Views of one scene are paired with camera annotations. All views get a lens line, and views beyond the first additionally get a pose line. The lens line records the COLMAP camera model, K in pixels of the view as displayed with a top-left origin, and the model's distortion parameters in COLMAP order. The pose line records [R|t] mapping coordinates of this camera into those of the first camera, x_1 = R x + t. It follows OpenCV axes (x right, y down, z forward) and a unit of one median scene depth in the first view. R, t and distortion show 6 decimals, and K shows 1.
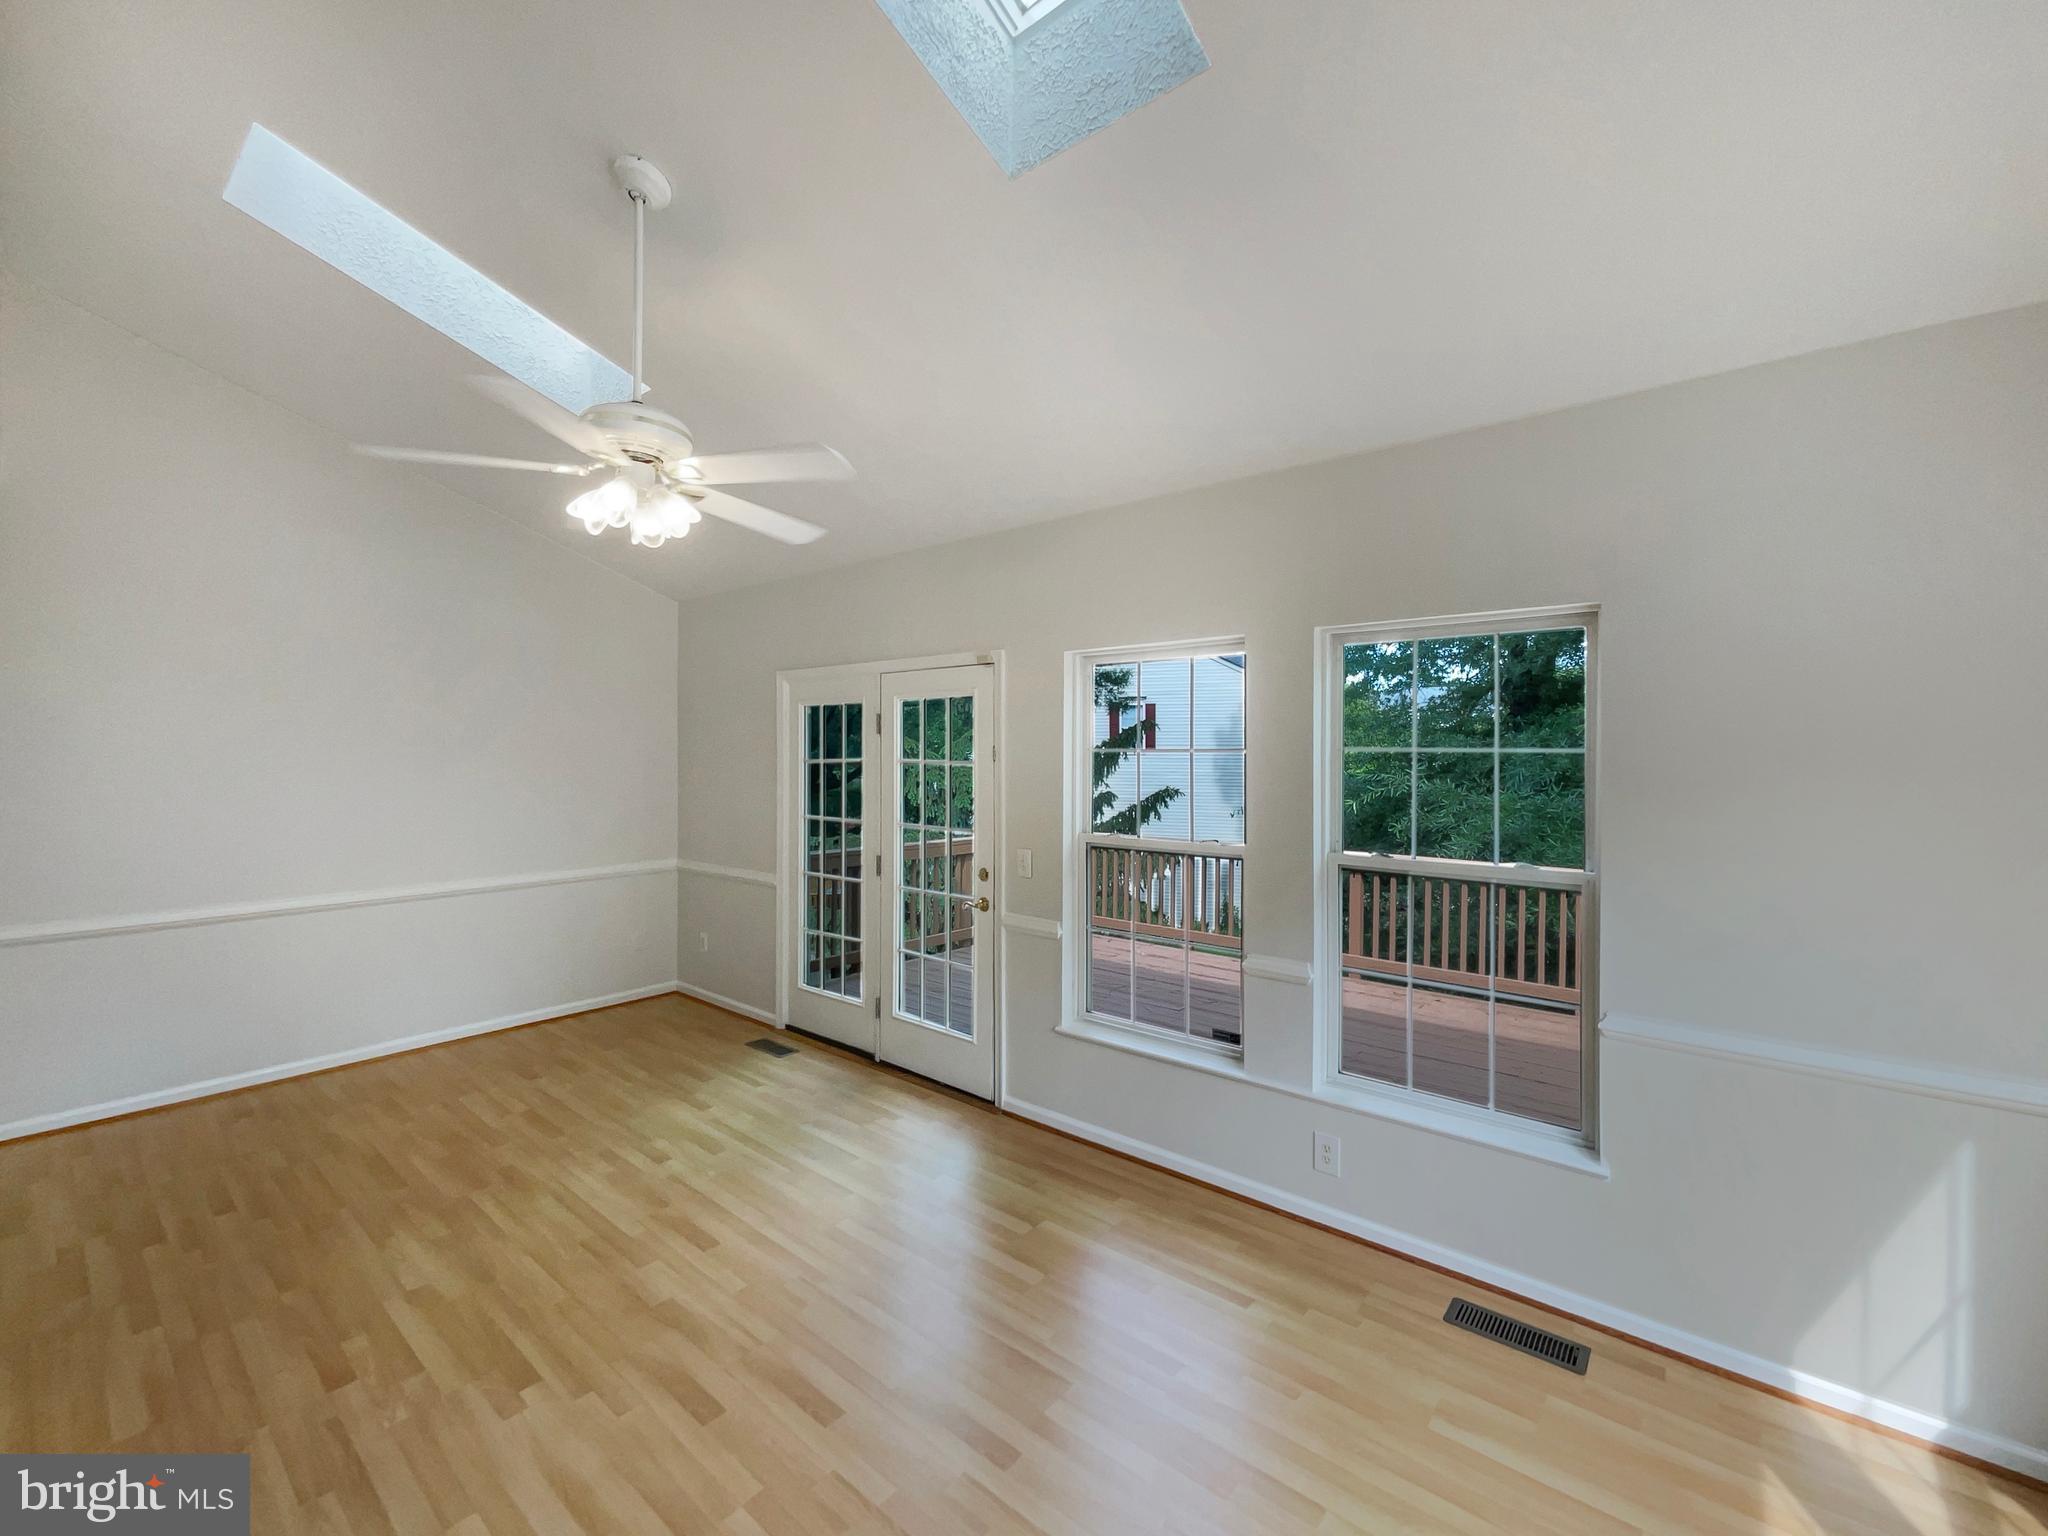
lens RADIAL K [[824.0, 0, 1031.4], [0, 824.0, 769.8], [0, 0, 1]] dist [-0.001143, 0.007010]
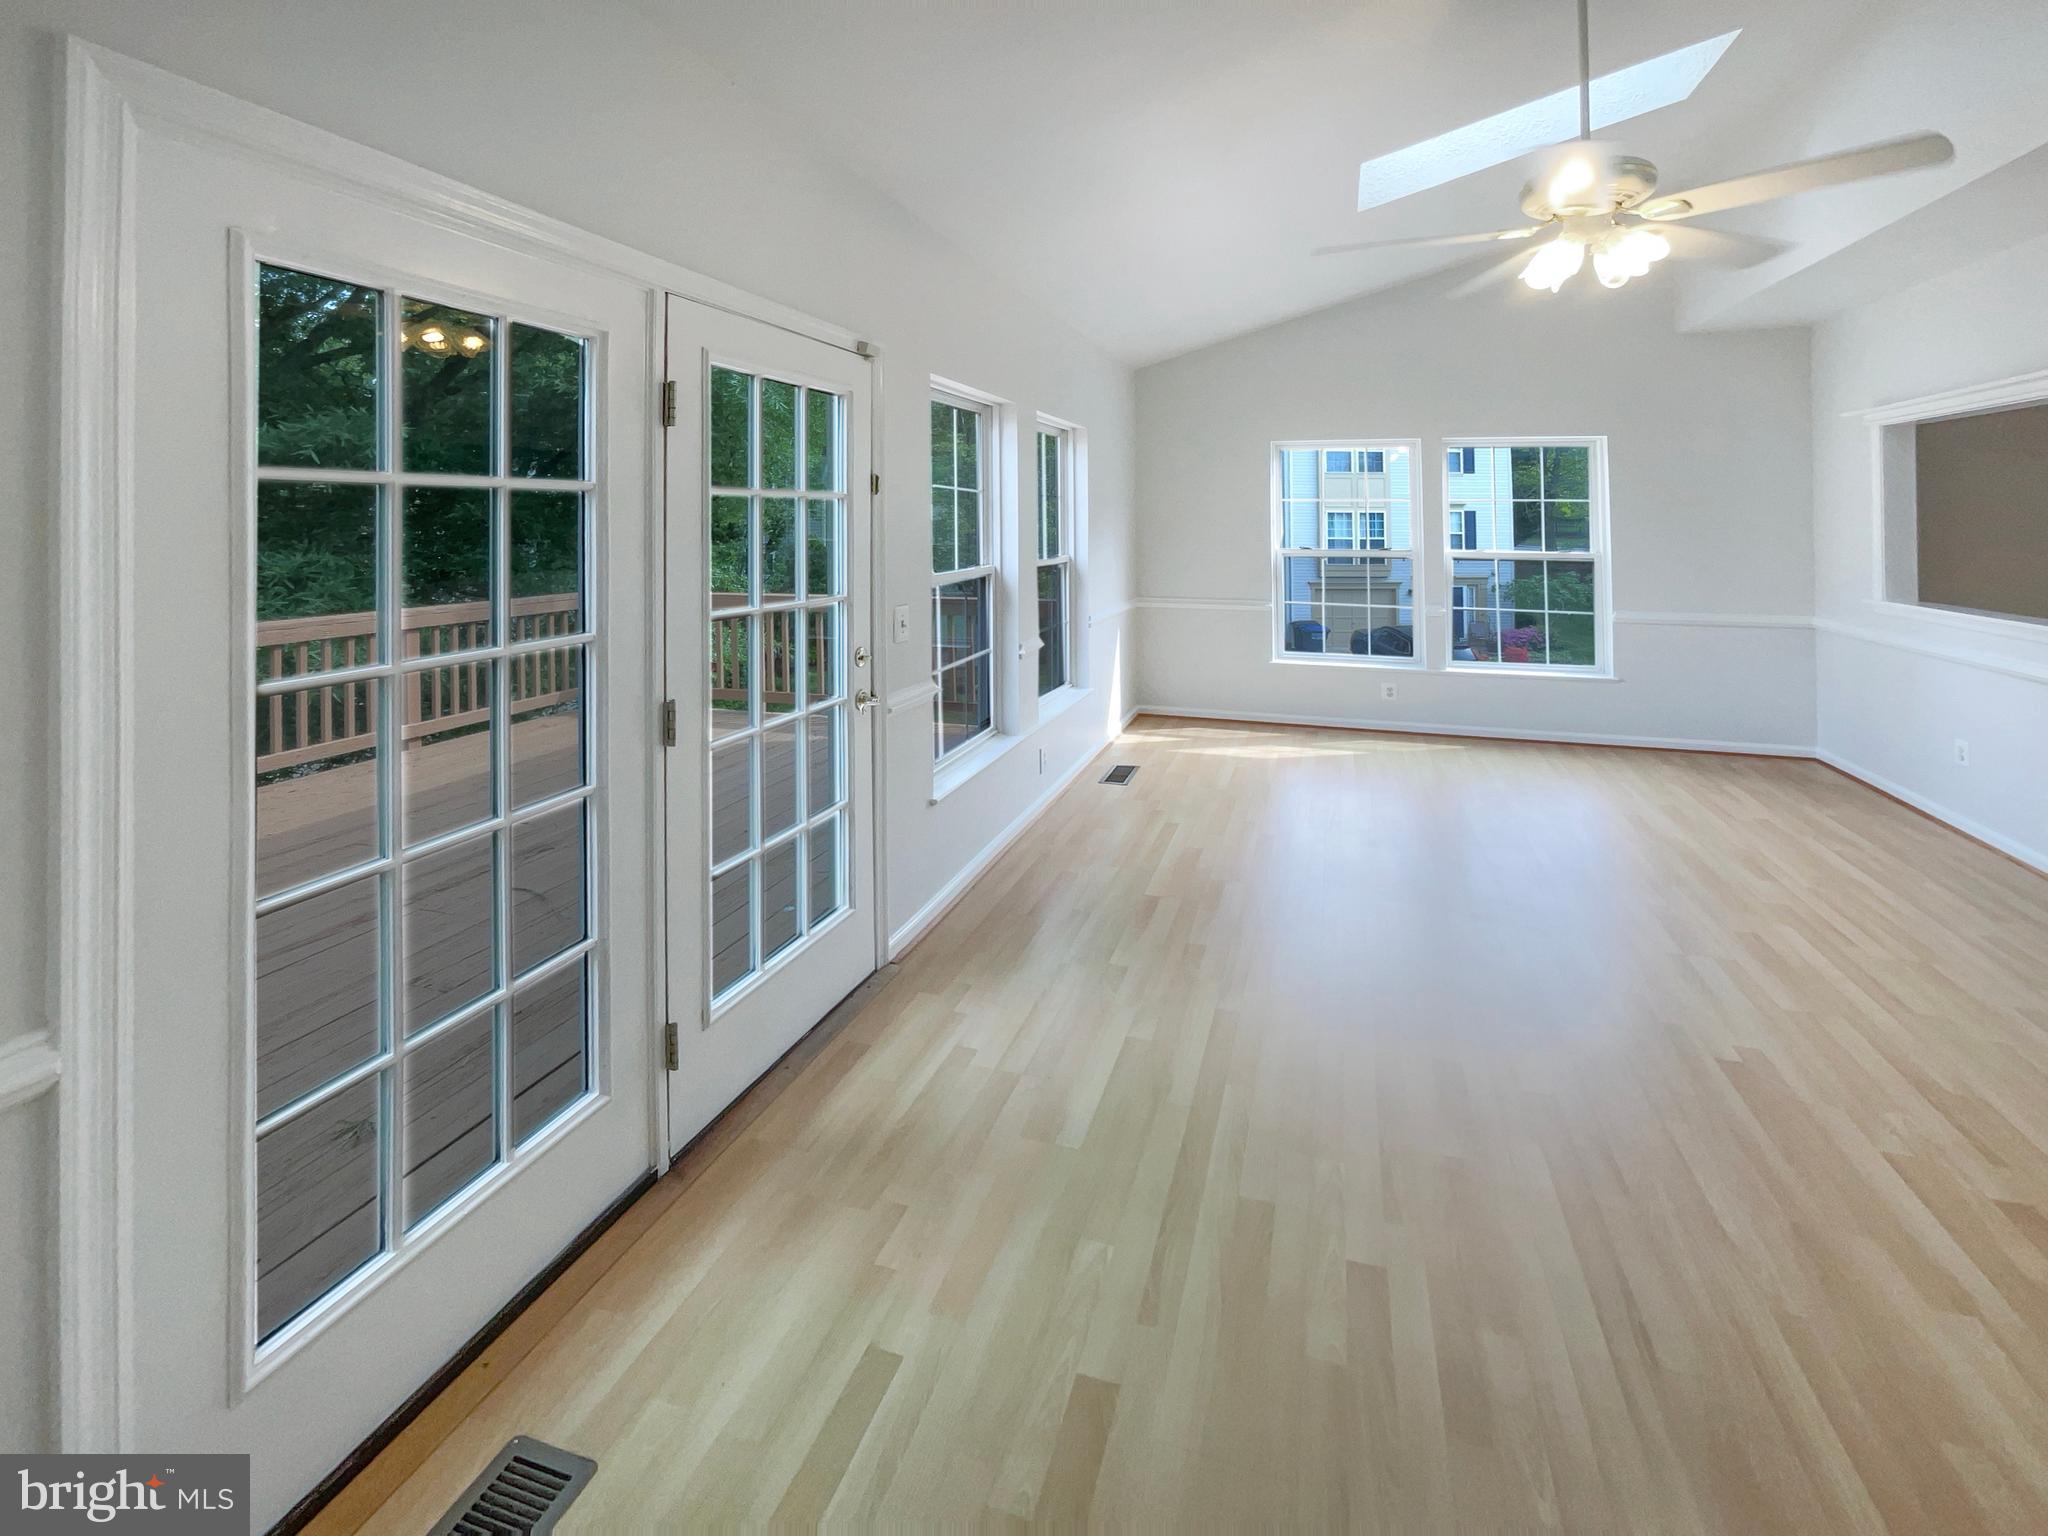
lens RADIAL K [[834.7, 0, 1012.9], [0, 834.7, 746.3], [0, 0, 1]] dist [-0.004140, 0.006349]
pose [[-0.312118, -0.256168, 0.914856, -0.805469], [0.008377, 0.962182, 0.272278, 0.108473], [-0.950006, 0.092647, -0.298168, 1.442637]]
